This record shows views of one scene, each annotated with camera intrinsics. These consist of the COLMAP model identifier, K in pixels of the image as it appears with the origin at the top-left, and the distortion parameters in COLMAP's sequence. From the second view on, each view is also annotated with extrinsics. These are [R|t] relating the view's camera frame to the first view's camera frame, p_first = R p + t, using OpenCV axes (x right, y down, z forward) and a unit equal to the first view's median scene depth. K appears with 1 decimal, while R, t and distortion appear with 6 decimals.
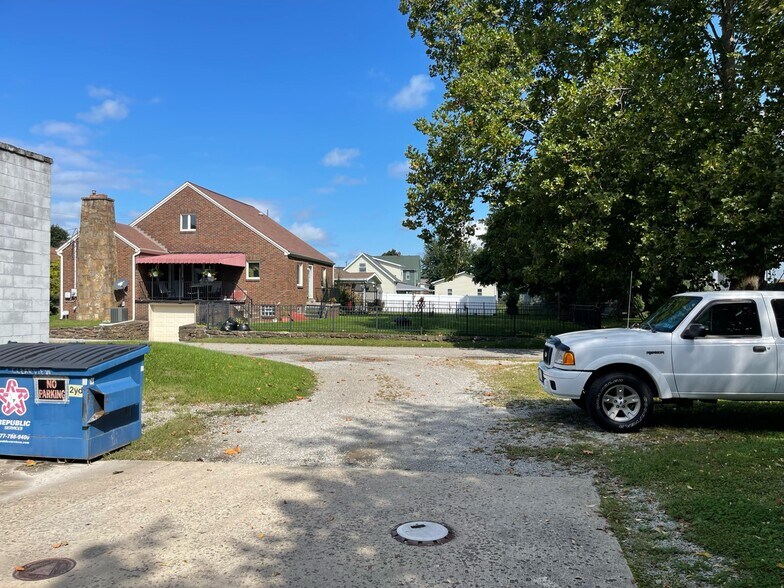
lens RADIAL K [[597.2, 0, 393.9], [0, 597.2, 303.1], [0, 0, 1]] dist [0.081754, -0.140642]
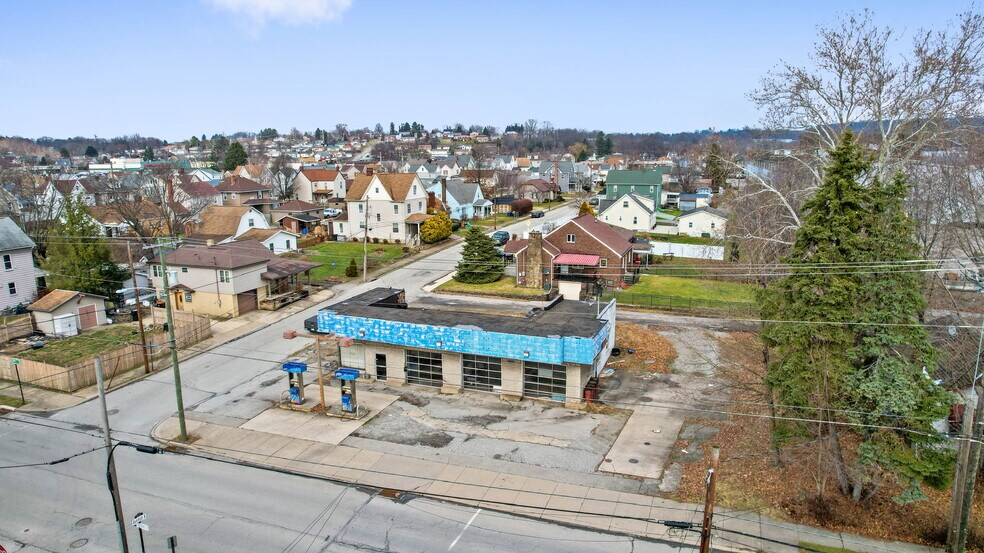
lens RADIAL K [[625.7, 0, 492.0], [0, 625.7, 276.5], [0, 0, 1]] dist [-0.036986, -0.000056]
pose [[0.984308, 0.023253, -0.174919, -0.402941], [0.012193, 0.979947, 0.198886, -0.783269], [0.176036, -0.197898, 0.964286, -2.085551]]
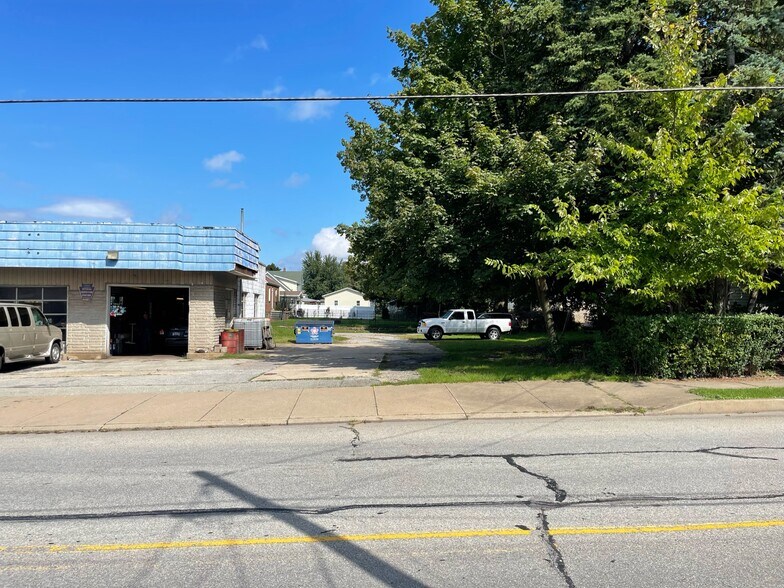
lens RADIAL K [[590.2, 0, 392.6], [0, 590.2, 297.3], [0, 0, 1]] dist [0.061772, -0.087619]
pose [[0.971237, 0.011991, 0.237814, -0.401878], [-0.006479, 0.999692, -0.023948, -0.000982], [-0.238028, 0.021719, 0.971016, -1.304646]]
